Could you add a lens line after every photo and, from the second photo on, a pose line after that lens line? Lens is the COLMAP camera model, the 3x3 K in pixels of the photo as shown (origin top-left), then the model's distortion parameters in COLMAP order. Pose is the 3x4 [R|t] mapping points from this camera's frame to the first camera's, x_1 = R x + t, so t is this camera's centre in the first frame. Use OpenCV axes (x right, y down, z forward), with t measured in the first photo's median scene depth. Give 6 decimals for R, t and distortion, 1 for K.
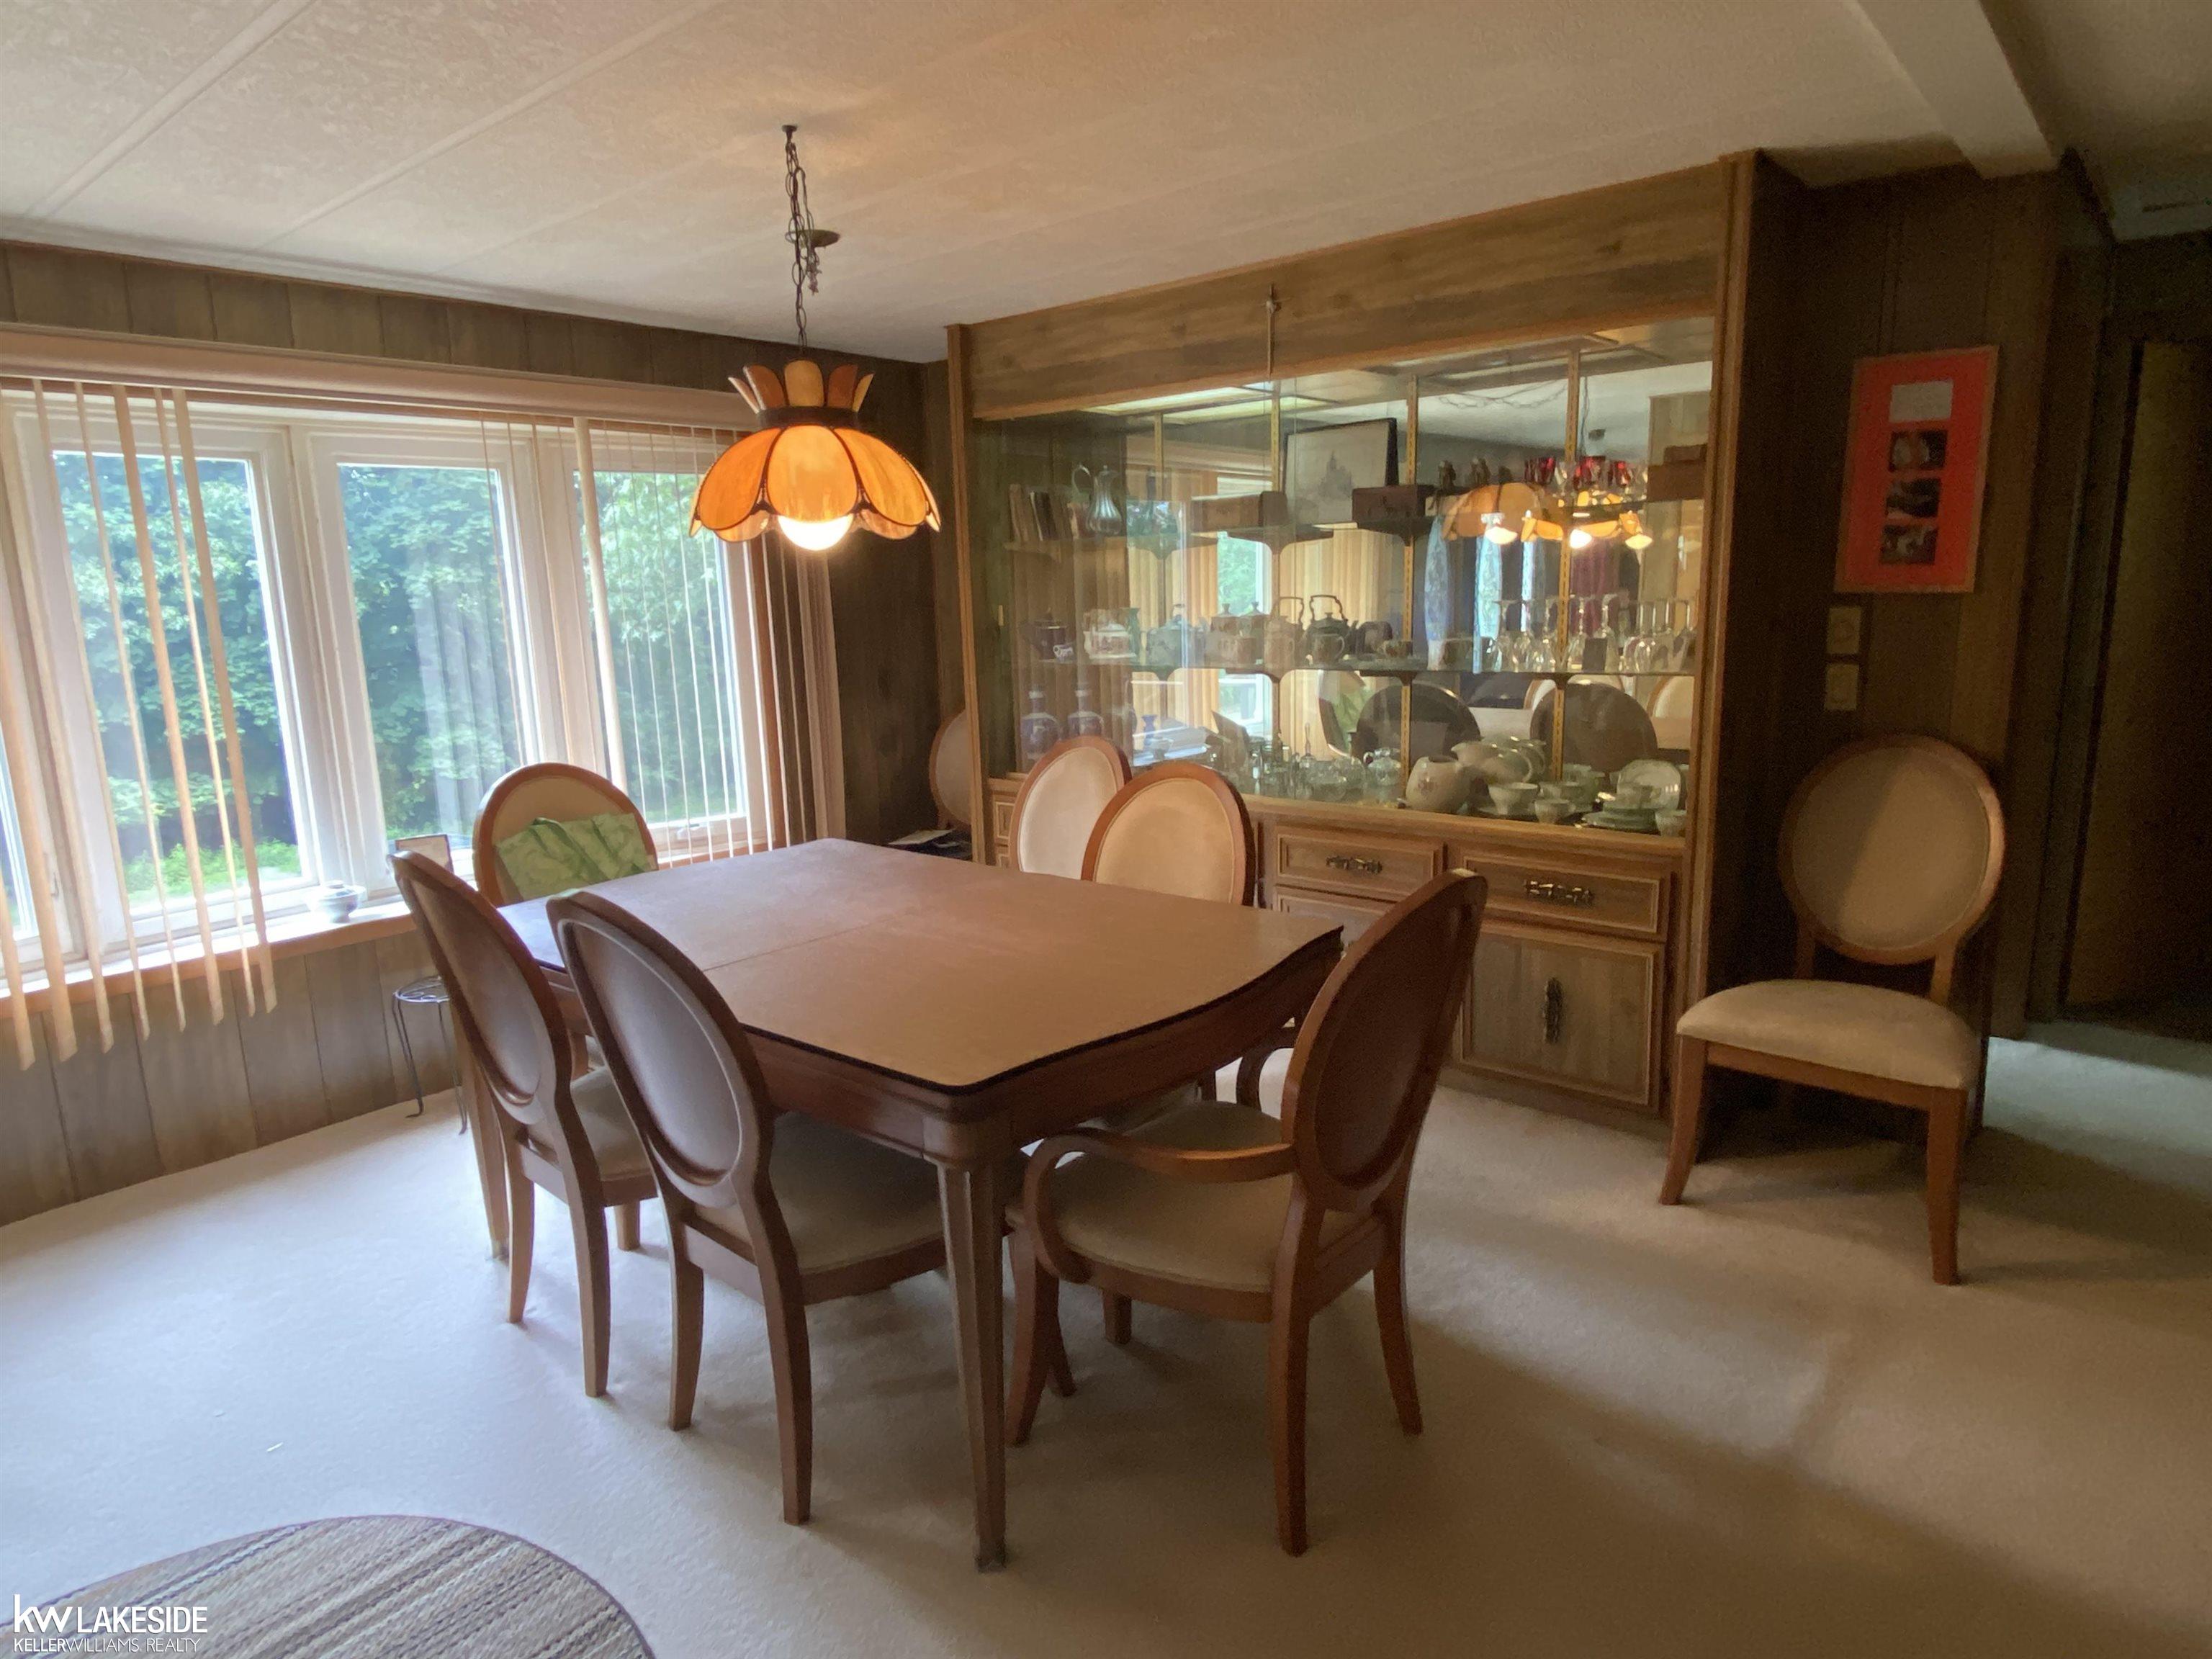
lens RADIAL K [[1343.7, 0, 1078.1], [0, 1343.7, 833.3], [0, 0, 1]] dist [0.000193, -0.001457]
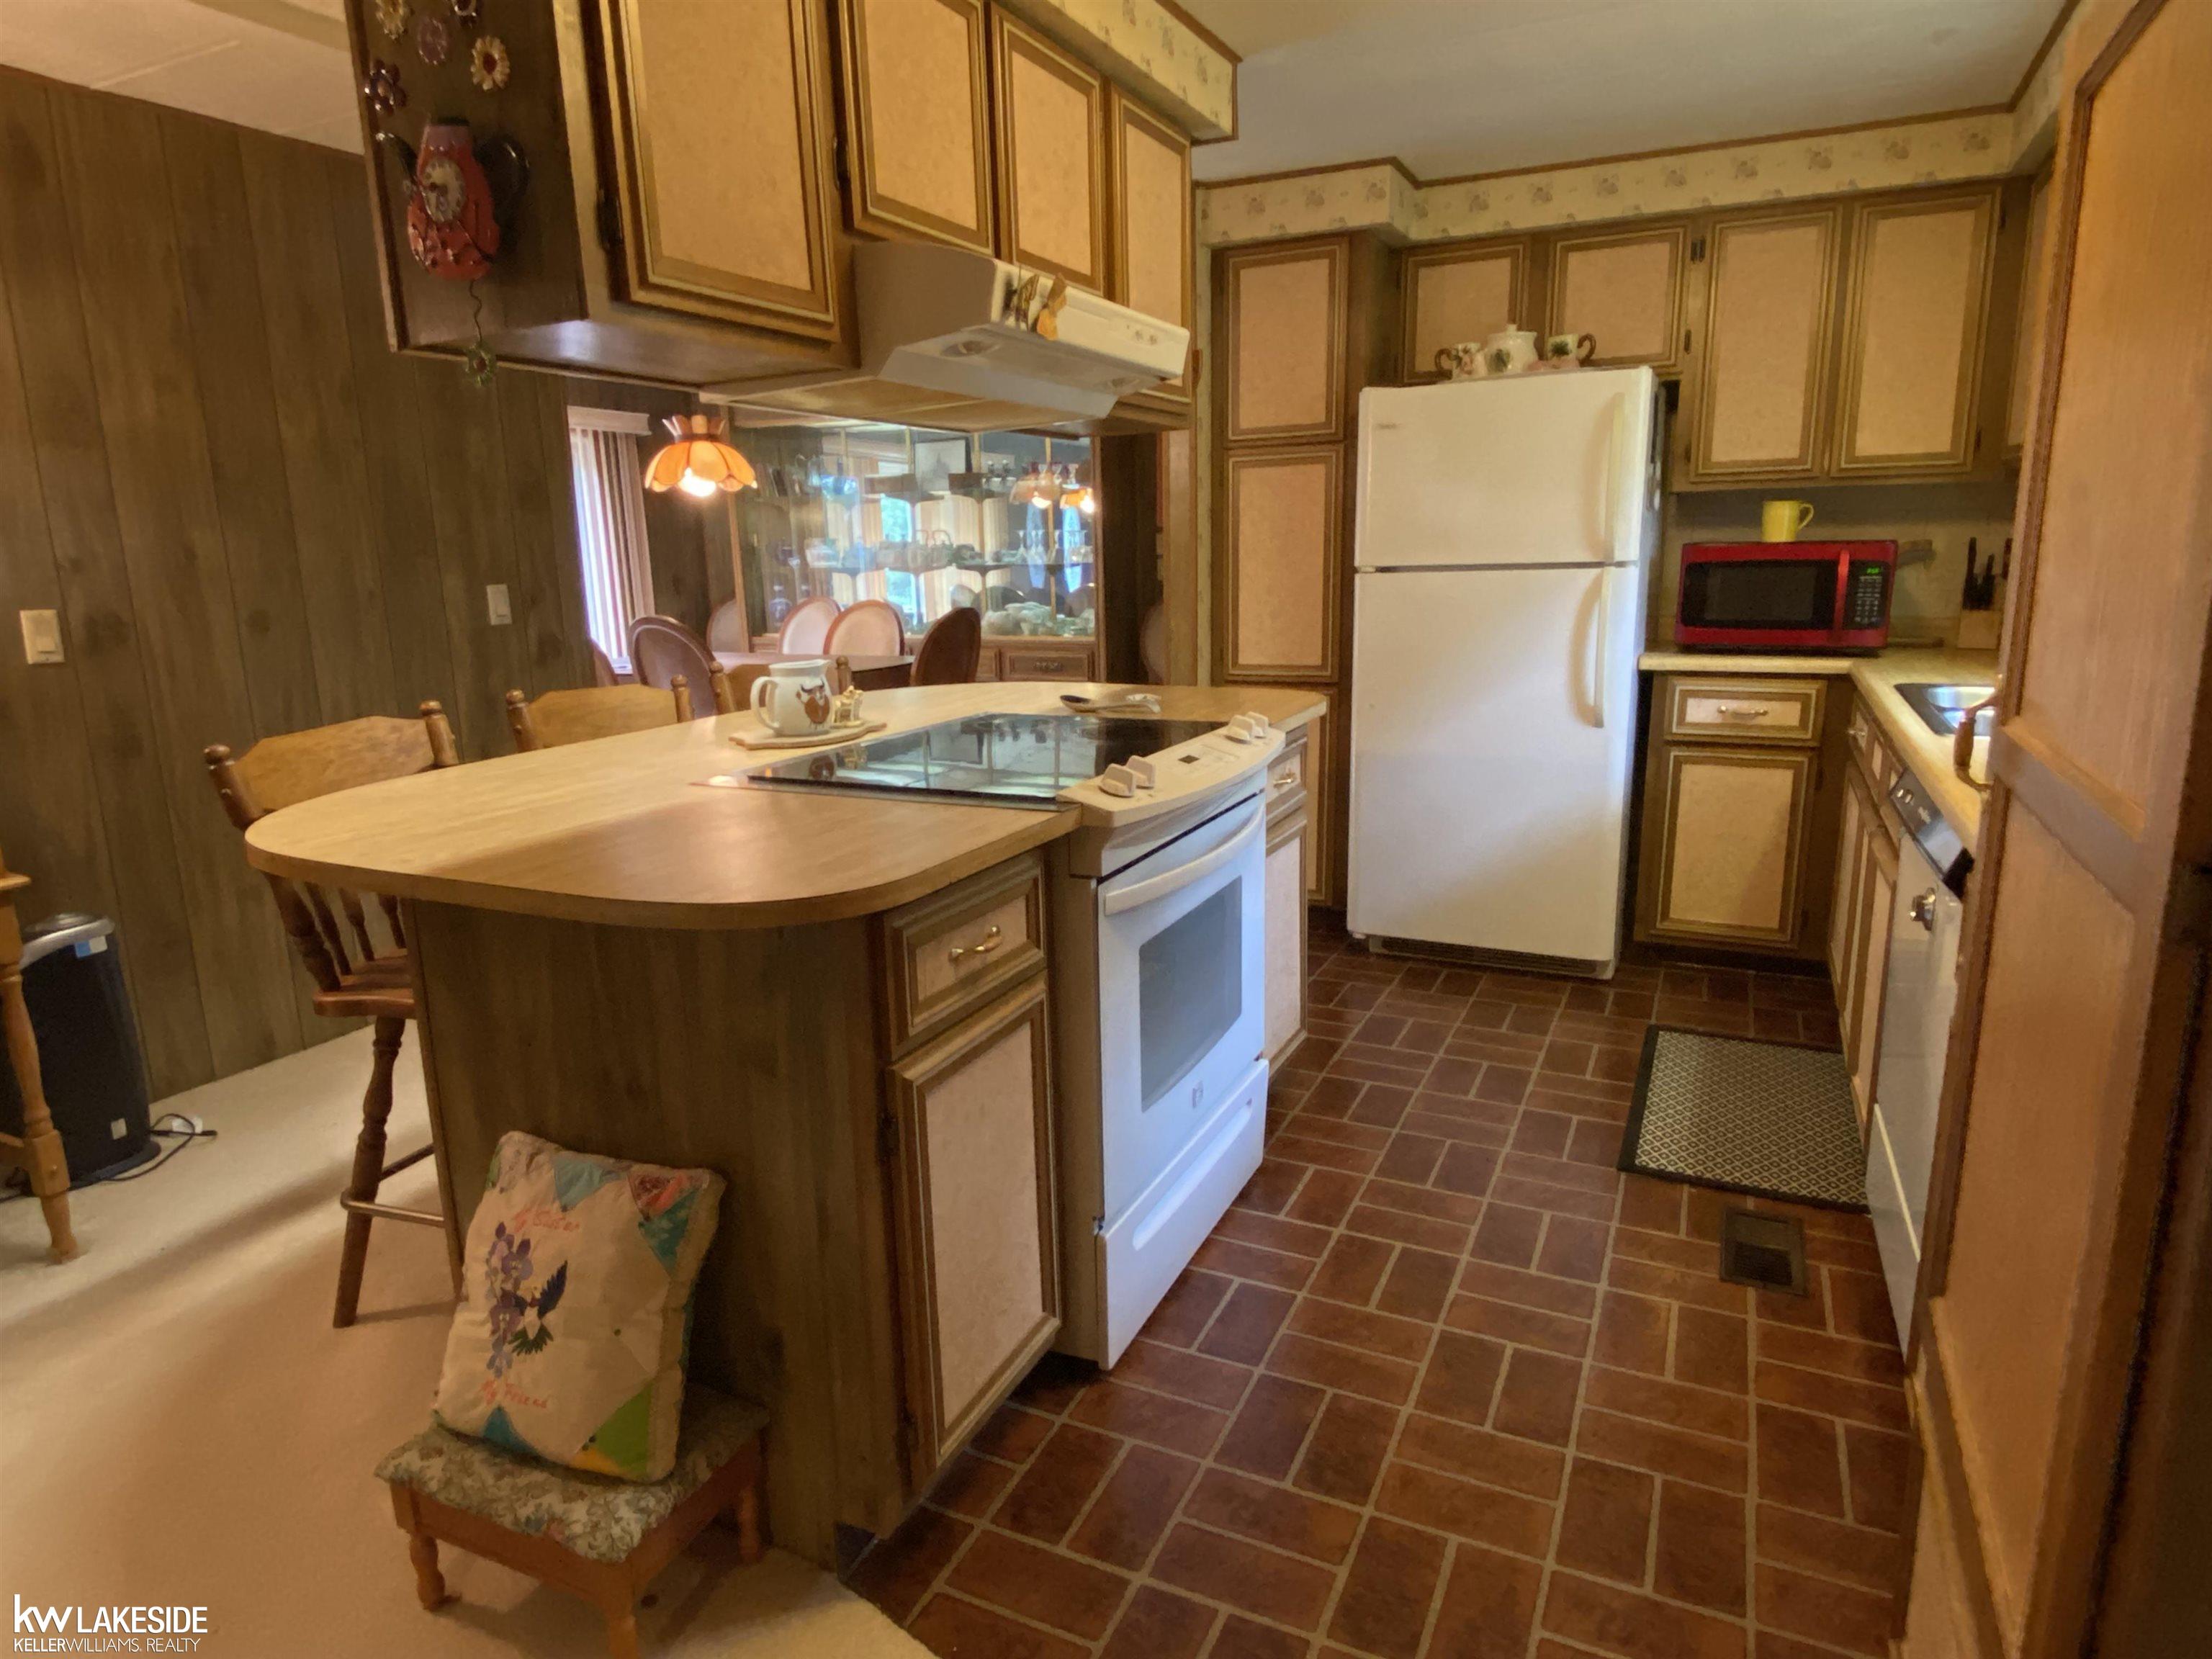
lens RADIAL K [[1343.7, 0, 1078.1], [0, 1343.7, 833.3], [0, 0, 1]] dist [0.000193, -0.001457]
pose [[0.970152, -0.040177, 0.239146, -0.084484], [0.035627, 0.999093, 0.023319, 0.190273], [-0.239866, -0.014102, 0.970704, -0.790832]]
